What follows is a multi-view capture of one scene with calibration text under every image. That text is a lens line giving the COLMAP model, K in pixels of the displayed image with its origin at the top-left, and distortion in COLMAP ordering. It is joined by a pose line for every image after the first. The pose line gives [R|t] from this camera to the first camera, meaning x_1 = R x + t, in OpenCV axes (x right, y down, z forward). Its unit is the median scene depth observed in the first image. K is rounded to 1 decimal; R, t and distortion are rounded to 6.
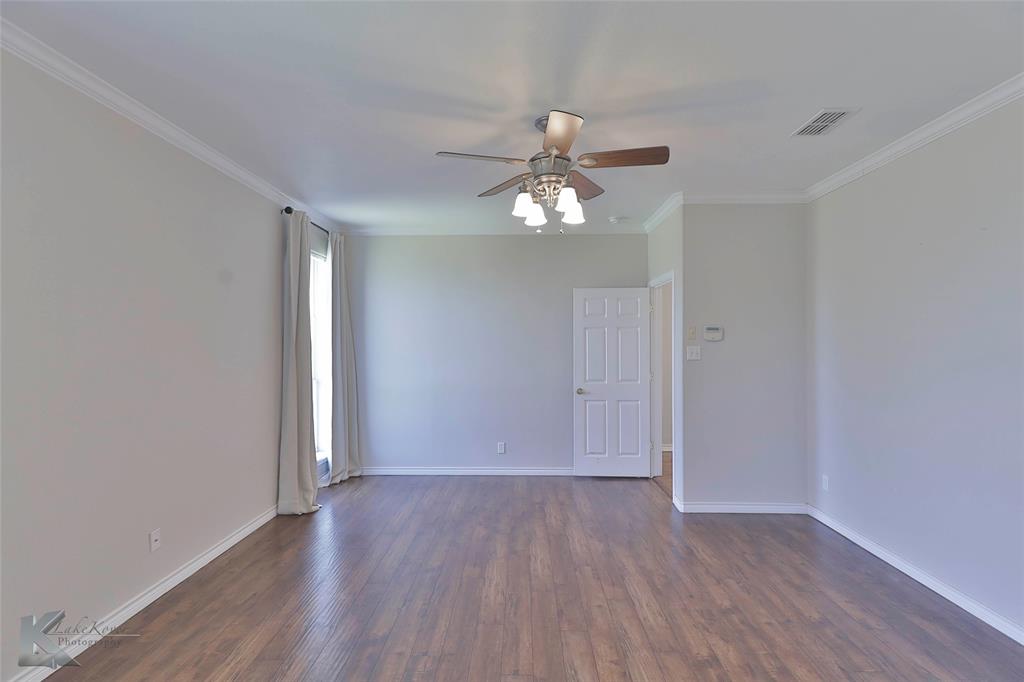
lens RADIAL K [[493.0, 0, 509.2], [0, 493.0, 343.9], [0, 0, 1]] dist [0.021367, 0.000864]
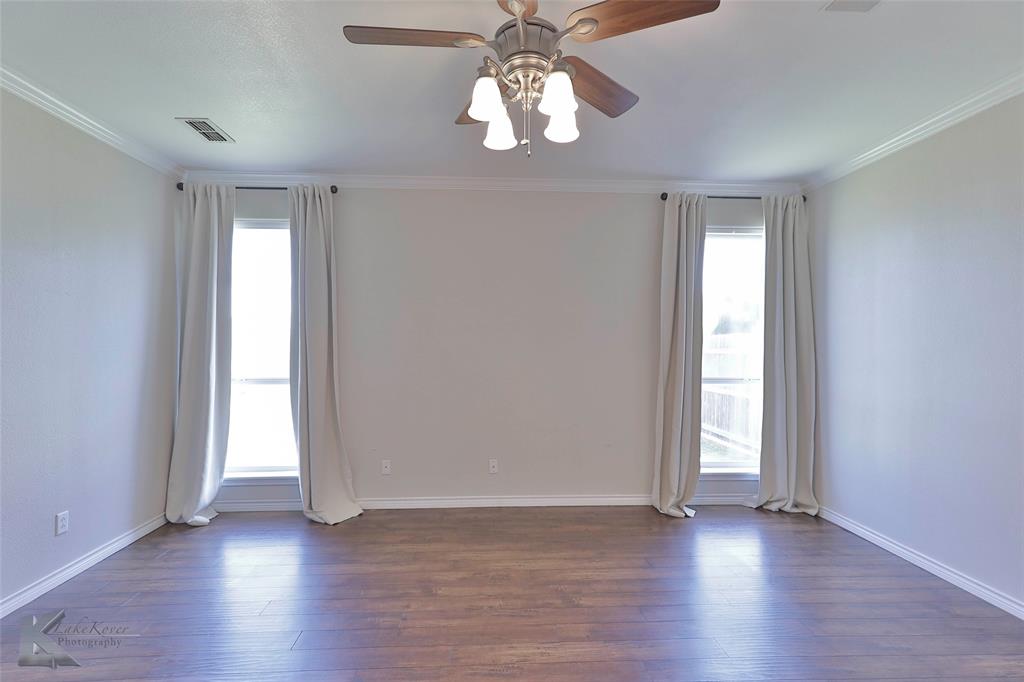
lens RADIAL K [[493.0, 0, 509.2], [0, 493.0, 343.9], [0, 0, 1]] dist [0.021367, 0.000864]
pose [[0.089092, 0.013058, -0.995938, 0.642467], [-0.007753, 0.999893, 0.012416, 0.010879], [0.995993, 0.006615, 0.089184, 0.795630]]
